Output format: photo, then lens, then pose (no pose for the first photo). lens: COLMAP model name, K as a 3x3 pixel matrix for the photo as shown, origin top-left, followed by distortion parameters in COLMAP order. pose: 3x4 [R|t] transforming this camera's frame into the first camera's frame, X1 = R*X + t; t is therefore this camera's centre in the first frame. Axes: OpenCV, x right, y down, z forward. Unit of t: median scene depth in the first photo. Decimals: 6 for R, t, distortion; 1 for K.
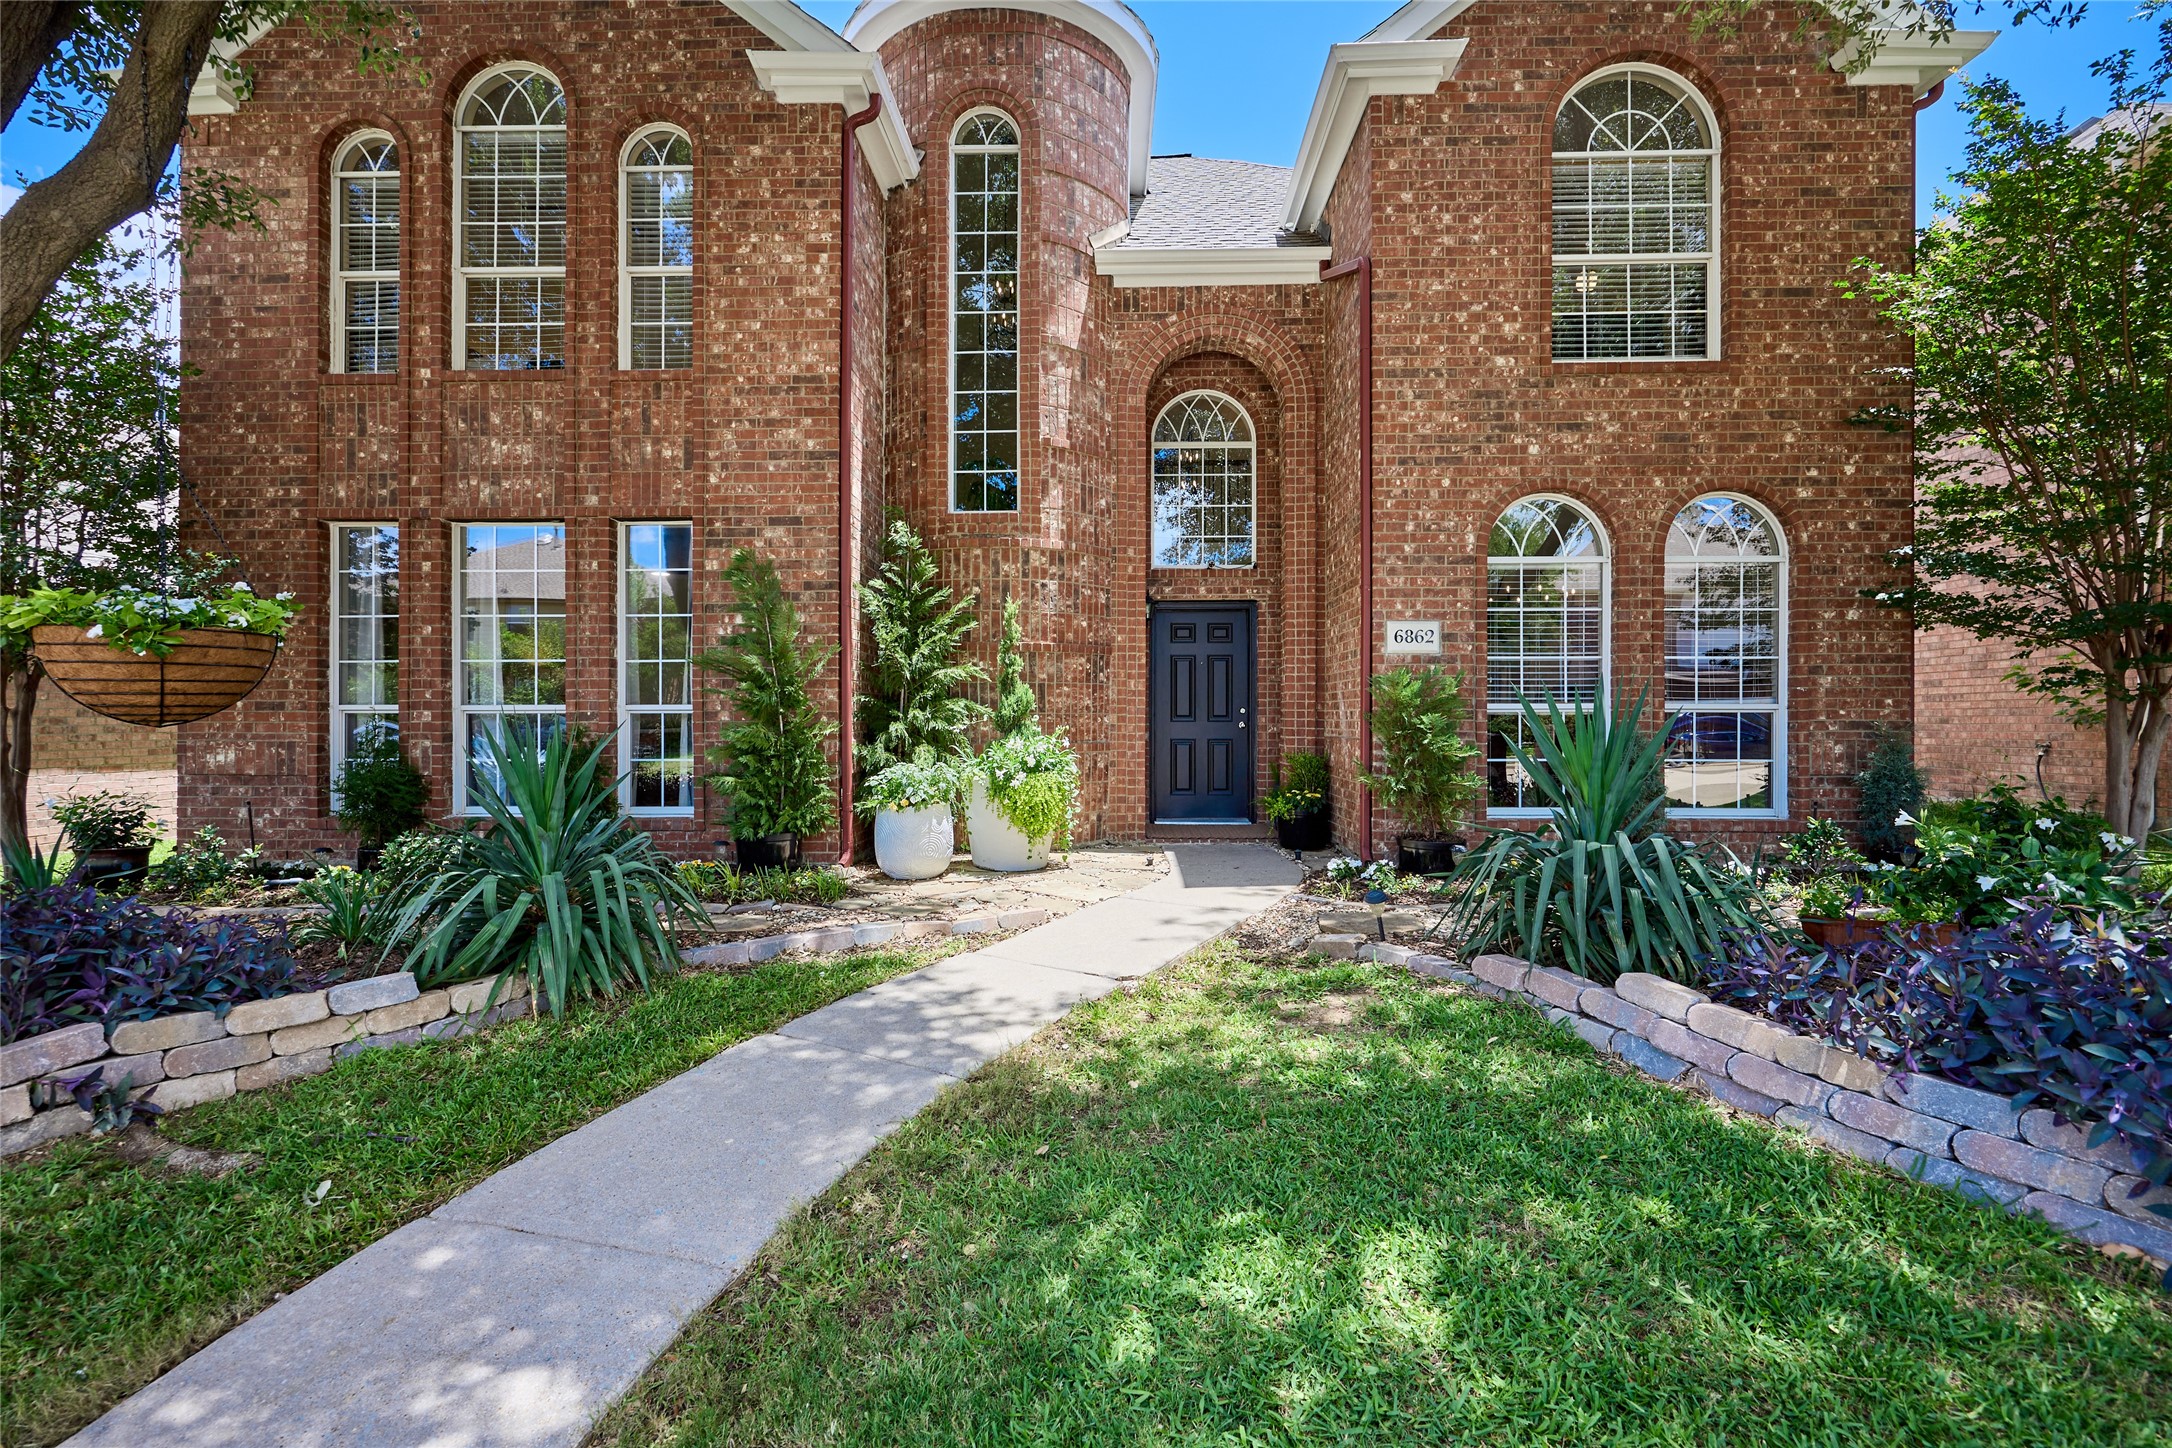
lens RADIAL K [[966.8, 0, 1088.2], [0, 966.8, 700.9], [0, 0, 1]] dist [-0.018437, 0.000335]
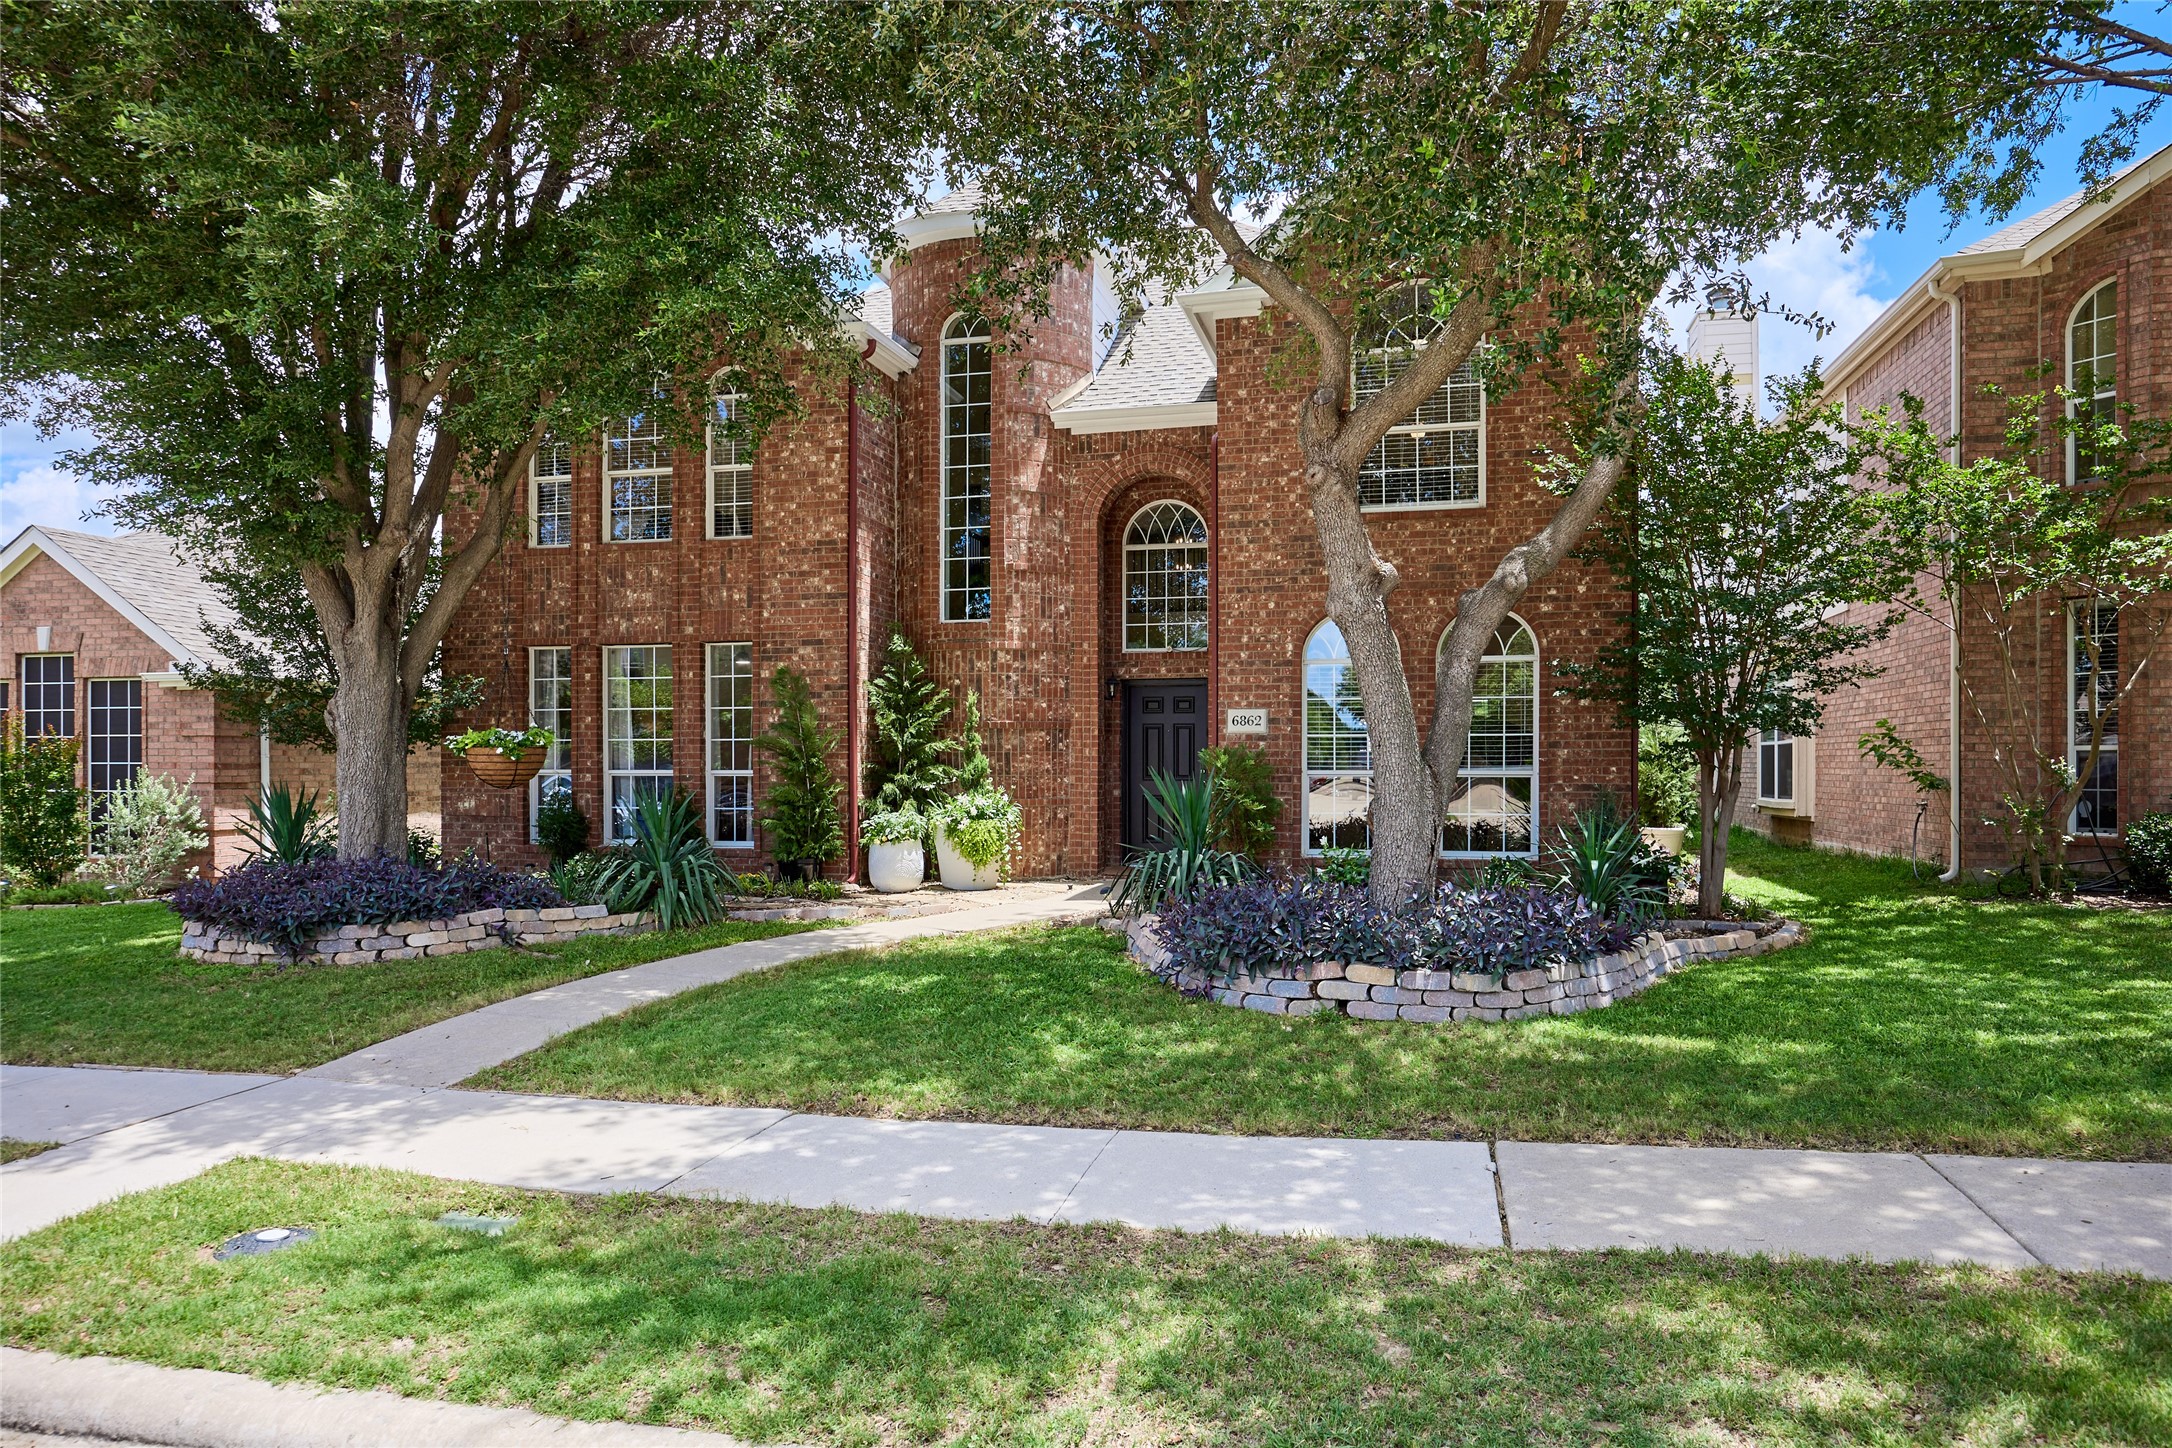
lens RADIAL K [[1401.5, 0, 1086.0], [0, 1401.5, 724.0], [0, 0, 1]] dist [-0.086720, -0.000299]
pose [[0.976679, -0.006471, -0.214607, 0.525576], [0.004745, 0.999952, -0.008557, -0.045402], [0.214652, 0.007340, 0.976663, -0.934177]]
